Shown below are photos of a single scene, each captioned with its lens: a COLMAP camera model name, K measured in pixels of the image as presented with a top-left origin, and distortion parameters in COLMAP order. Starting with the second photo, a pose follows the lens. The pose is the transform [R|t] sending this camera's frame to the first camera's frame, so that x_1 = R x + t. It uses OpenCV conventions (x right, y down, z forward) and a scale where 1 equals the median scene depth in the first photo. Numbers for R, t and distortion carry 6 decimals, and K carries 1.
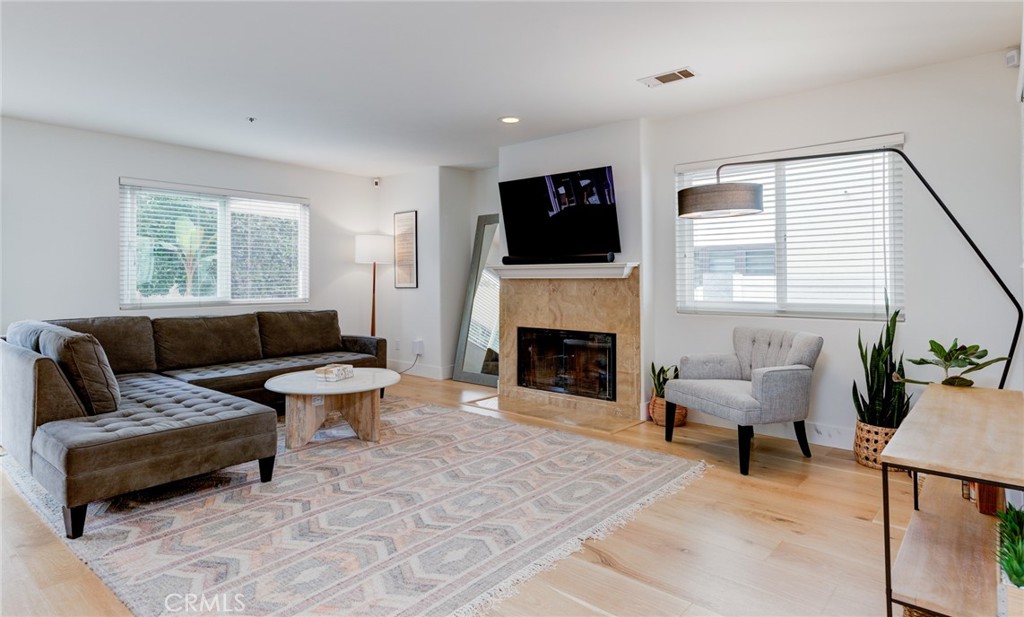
lens RADIAL K [[576.9, 0, 514.7], [0, 576.9, 272.3], [0, 0, 1]] dist [0.025189, 0.000135]
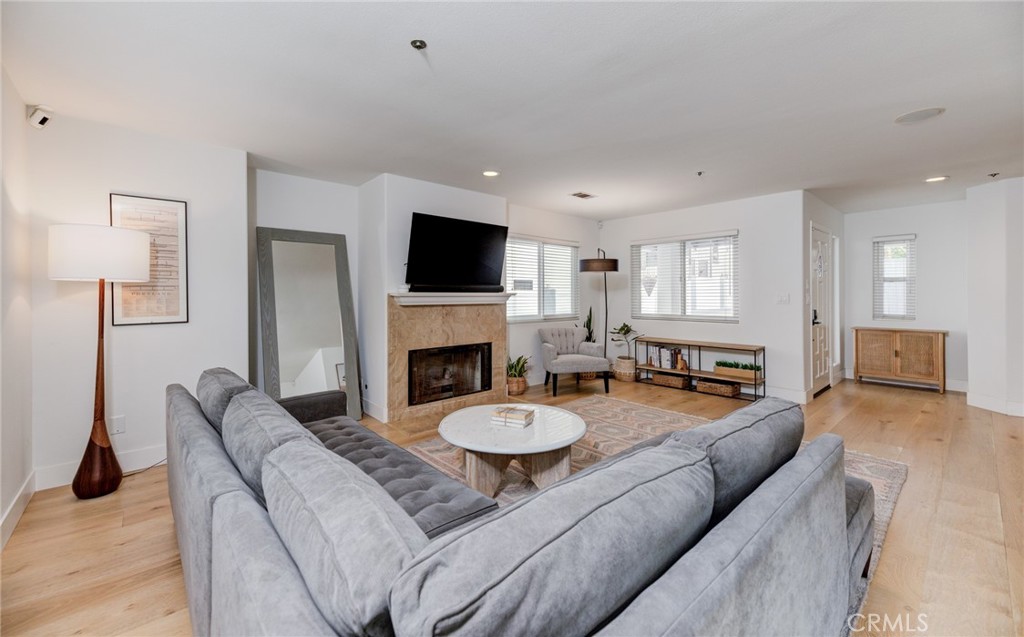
lens RADIAL K [[413.0, 0, 514.5], [0, 413.0, 294.0], [0, 0, 1]] dist [0.002237, 0.000122]
pose [[0.115589, 0.006079, 0.993279, -1.185363], [-0.009792, 0.999940, -0.004981, -0.011814], [-0.993249, -0.009150, 0.115642, 1.176199]]
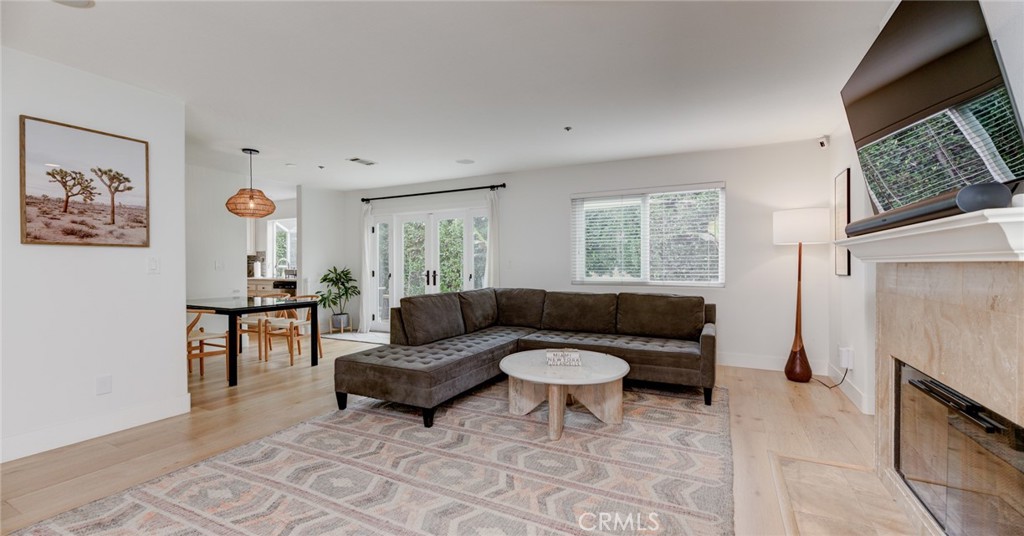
lens RADIAL K [[411.5, 0, 512.0], [0, 411.5, 268.0], [0, 0, 1]] dist [0.000335, -0.000263]
pose [[0.242480, 0.010294, -0.970102, 0.457371], [0.012932, 0.999821, 0.013841, 0.009793], [0.970070, -0.015902, 0.242304, 0.944909]]
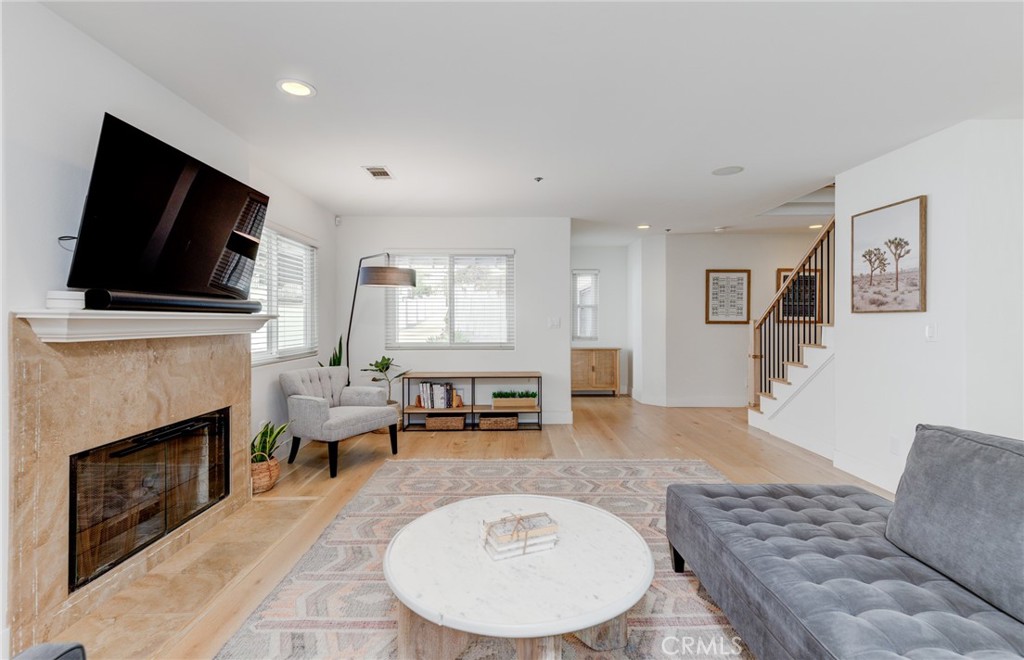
lens RADIAL K [[465.6, 0, 514.0], [0, 465.6, 322.9], [0, 0, 1]] dist [0.012044, -0.000228]
pose [[-0.665827, 0.000059, 0.746106, -0.766828], [-0.004203, 0.999984, -0.003830, -0.004622], [-0.746095, -0.005686, -0.665816, 1.611479]]
